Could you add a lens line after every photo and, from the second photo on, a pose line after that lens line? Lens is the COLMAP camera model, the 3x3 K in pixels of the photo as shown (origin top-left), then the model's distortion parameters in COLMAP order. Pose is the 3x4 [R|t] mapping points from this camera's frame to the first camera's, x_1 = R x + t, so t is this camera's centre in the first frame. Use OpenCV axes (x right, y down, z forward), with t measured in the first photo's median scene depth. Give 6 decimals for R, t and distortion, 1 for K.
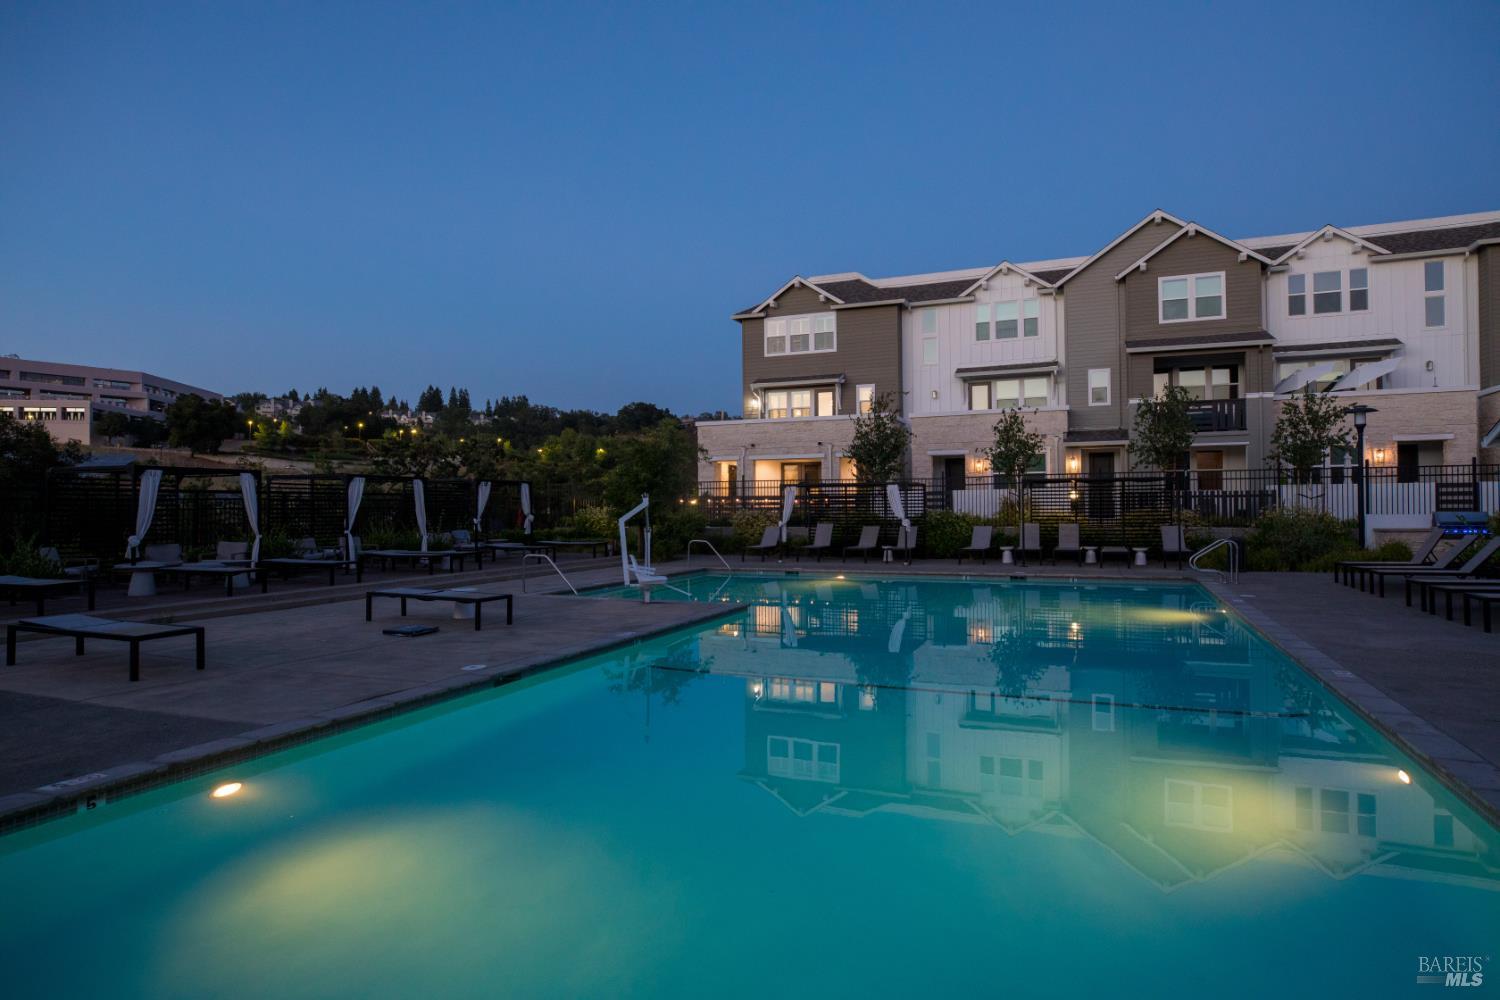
lens RADIAL K [[842.8, 0, 750.0], [0, 842.8, 500.0], [0, 0, 1]] dist [-0.002564, 0.000092]
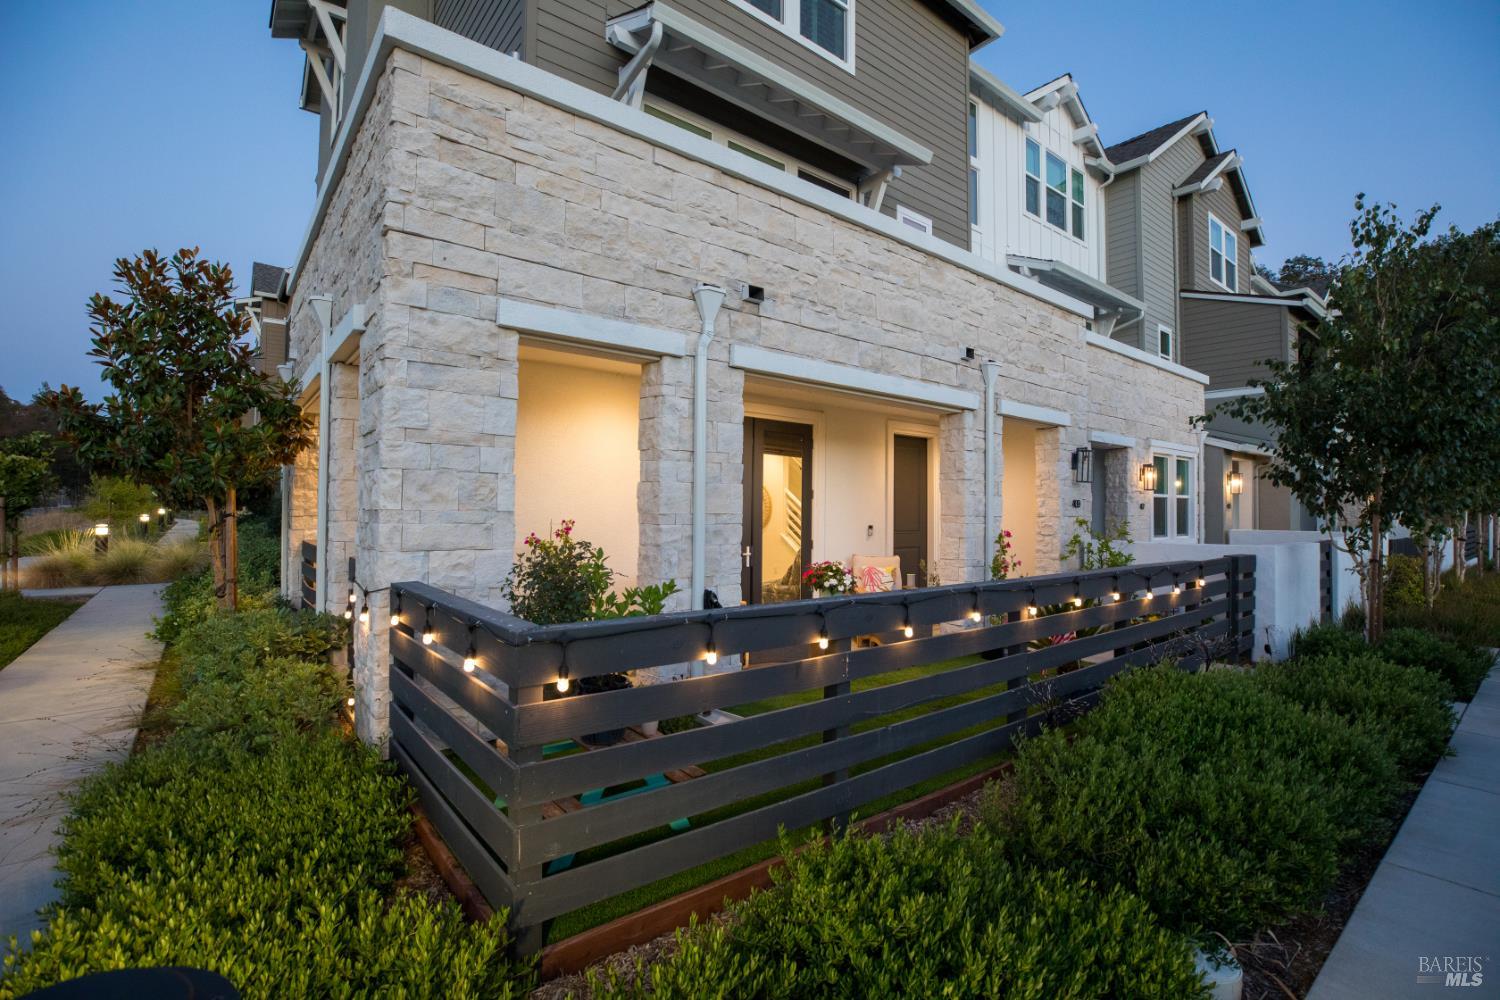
lens RADIAL K [[686.2, 0, 750.0], [0, 686.2, 500.0], [0, 0, 1]] dist [-0.044847, 0.014260]
pose [[0.484394, 0.028233, 0.874395, -0.125838], [-0.016125, 0.999597, -0.023343, -0.015033], [-0.874702, -0.002793, 0.484654, 0.904288]]
